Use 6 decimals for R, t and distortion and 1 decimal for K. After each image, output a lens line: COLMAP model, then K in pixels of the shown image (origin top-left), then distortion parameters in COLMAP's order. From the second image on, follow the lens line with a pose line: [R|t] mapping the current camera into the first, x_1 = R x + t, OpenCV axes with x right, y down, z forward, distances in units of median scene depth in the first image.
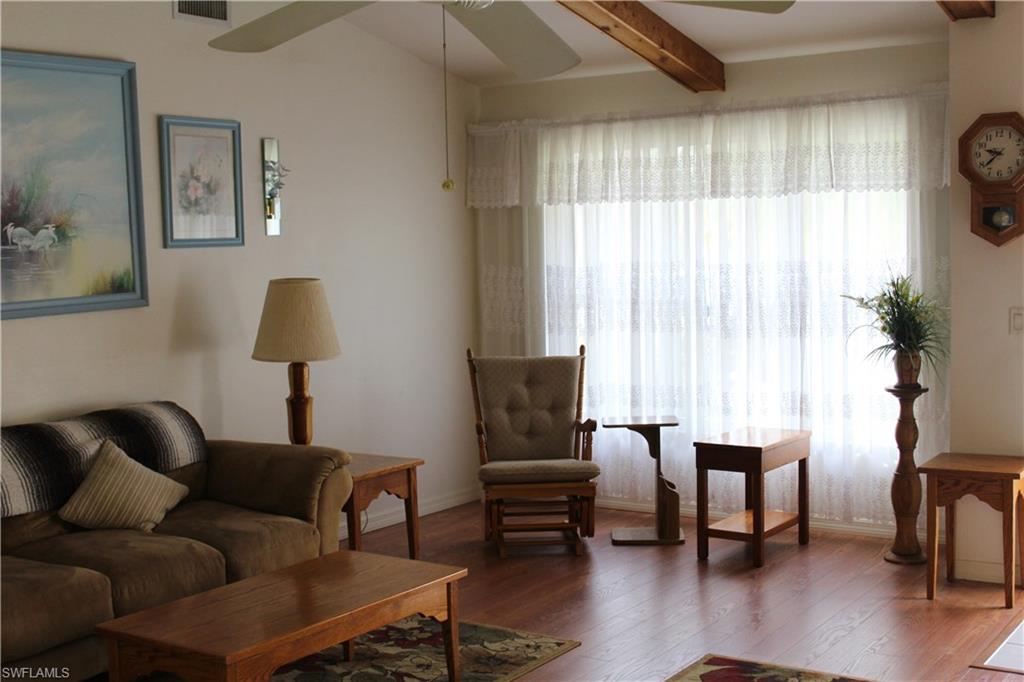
lens RADIAL K [[1336.7, 0, 514.4], [0, 1336.7, 345.4], [0, 0, 1]] dist [-0.006999, 0.000000]
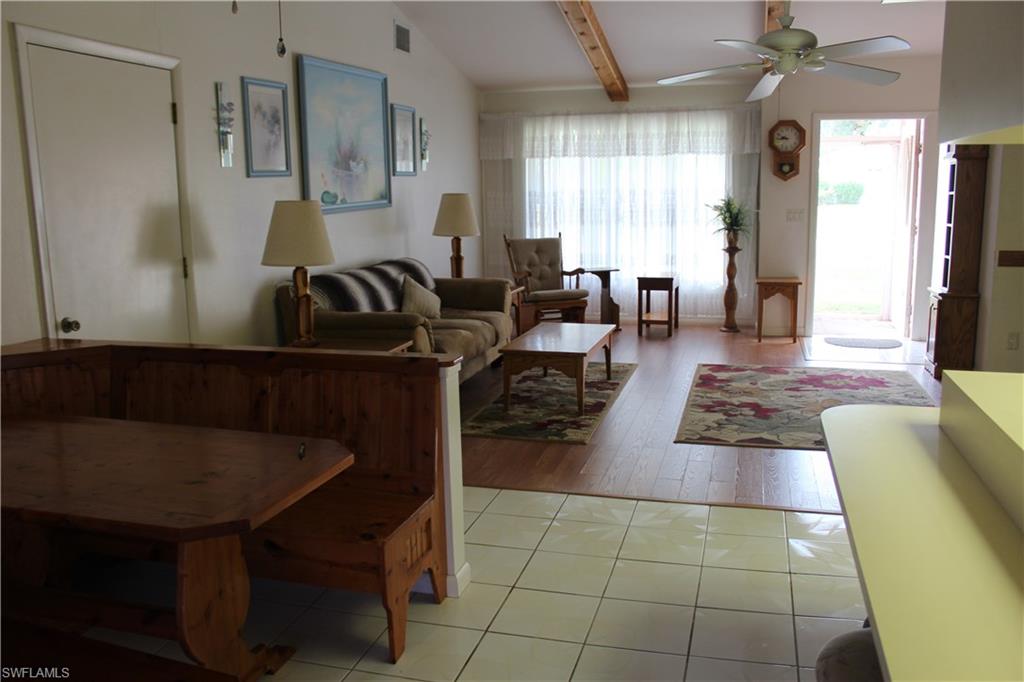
lens RADIAL K [[857.7, 0, 510.6], [0, 857.7, 336.0], [0, 0, 1]] dist [-0.102975, 0.012858]
pose [[0.950928, -0.043562, 0.306329, -0.452805], [0.017074, 0.995919, 0.088625, 0.043510], [-0.308939, -0.079046, 0.947791, -0.176498]]
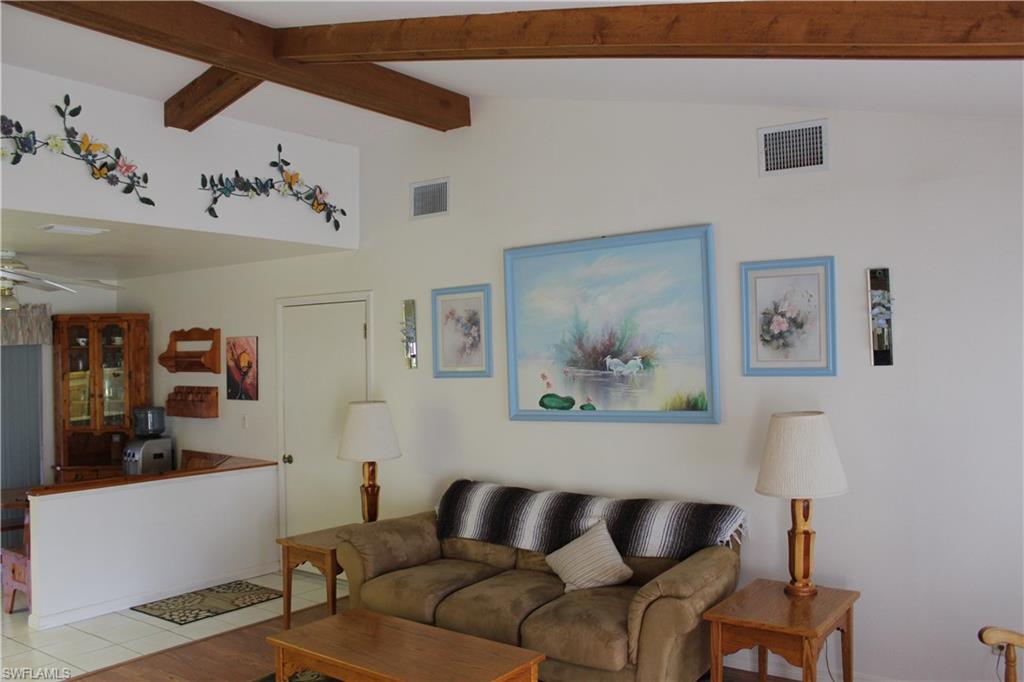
lens RADIAL K [[857.7, 0, 512.8], [0, 857.7, 348.3], [0, 0, 1]] dist [-0.102975, 0.012858]
pose [[-0.044790, 0.016634, -0.998858, 0.461516], [-0.065885, 0.997635, 0.019568, -0.092831], [0.996822, 0.066686, -0.043588, 0.785137]]
